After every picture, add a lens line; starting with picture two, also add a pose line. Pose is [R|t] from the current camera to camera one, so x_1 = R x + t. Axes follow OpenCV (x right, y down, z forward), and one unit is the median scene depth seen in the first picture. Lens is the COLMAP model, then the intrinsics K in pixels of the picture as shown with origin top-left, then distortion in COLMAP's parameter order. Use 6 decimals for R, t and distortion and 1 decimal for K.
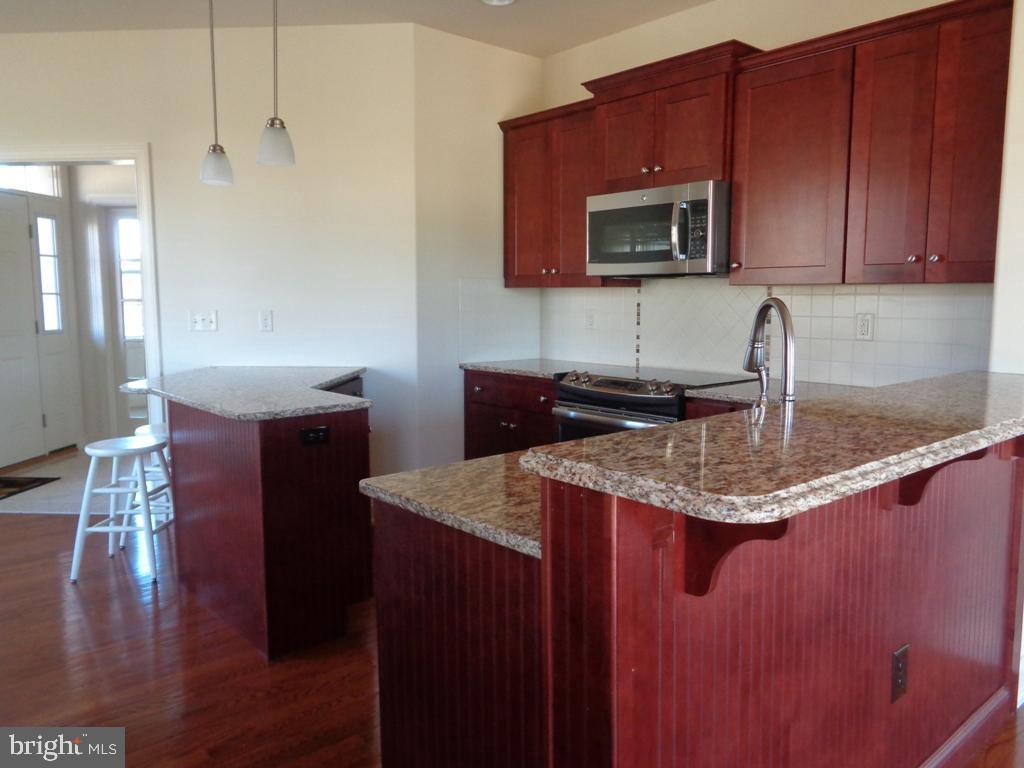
lens RADIAL K [[769.3, 0, 531.8], [0, 769.3, 382.1], [0, 0, 1]] dist [0.000825, 0.001573]
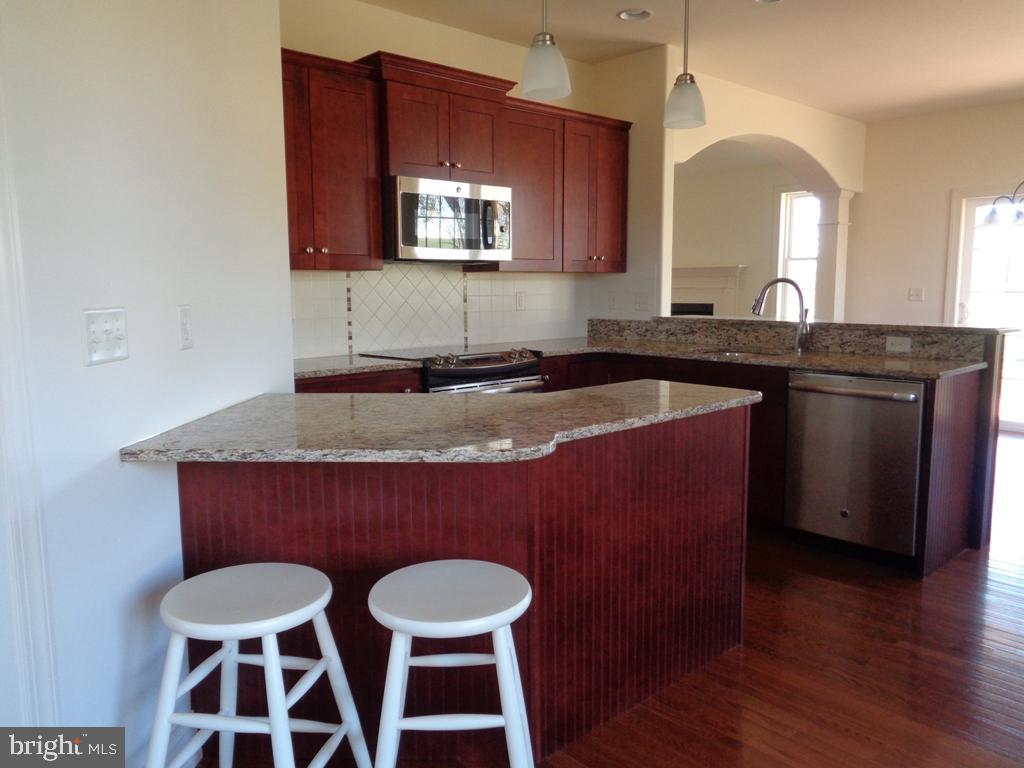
lens RADIAL K [[756.0, 0, 509.6], [0, 756.0, 377.2], [0, 0, 1]] dist [0.004217, 0.000592]
pose [[-0.000659, -0.120053, 0.992767, -1.018630], [0.119434, 0.985652, 0.119272, -0.102064], [-0.992842, 0.118649, 0.013689, 1.000162]]
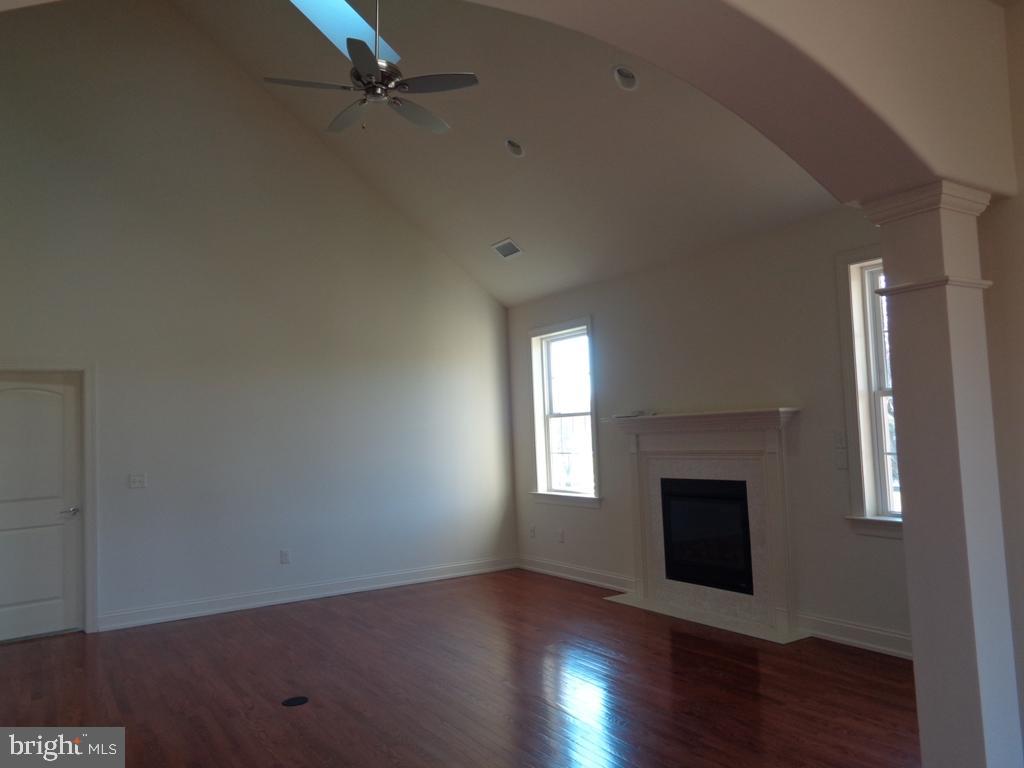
lens RADIAL K [[769.3, 0, 507.4], [0, 769.3, 380.8], [0, 0, 1]] dist [-0.000874, 0.005271]
pose [[0.177068, 0.060934, 0.982311, 0.370761], [0.151575, 0.984486, -0.088392, -0.074881], [-0.972457, 0.164545, 0.165085, 0.358134]]
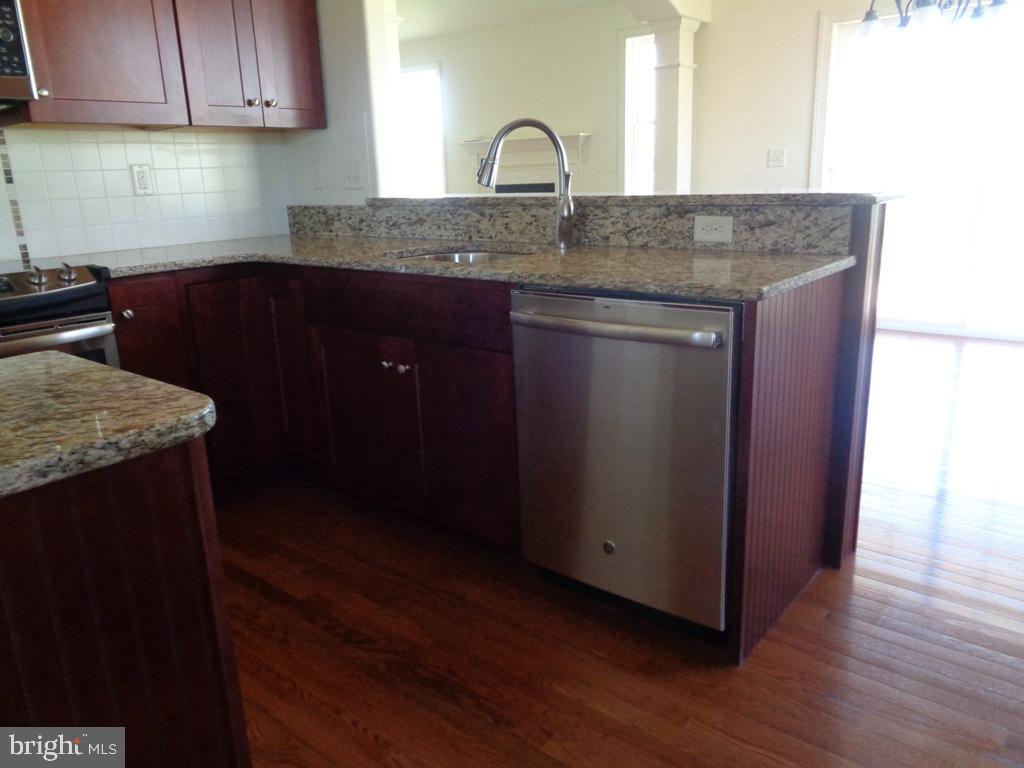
lens RADIAL K [[769.3, 0, 507.4], [0, 769.3, 380.8], [0, 0, 1]] dist [-0.000874, 0.005271]
pose [[-0.140405, -0.254149, 0.956919, -0.538794], [0.149477, 0.949974, 0.274236, -0.031136], [-0.978746, 0.181542, -0.095392, 0.697983]]
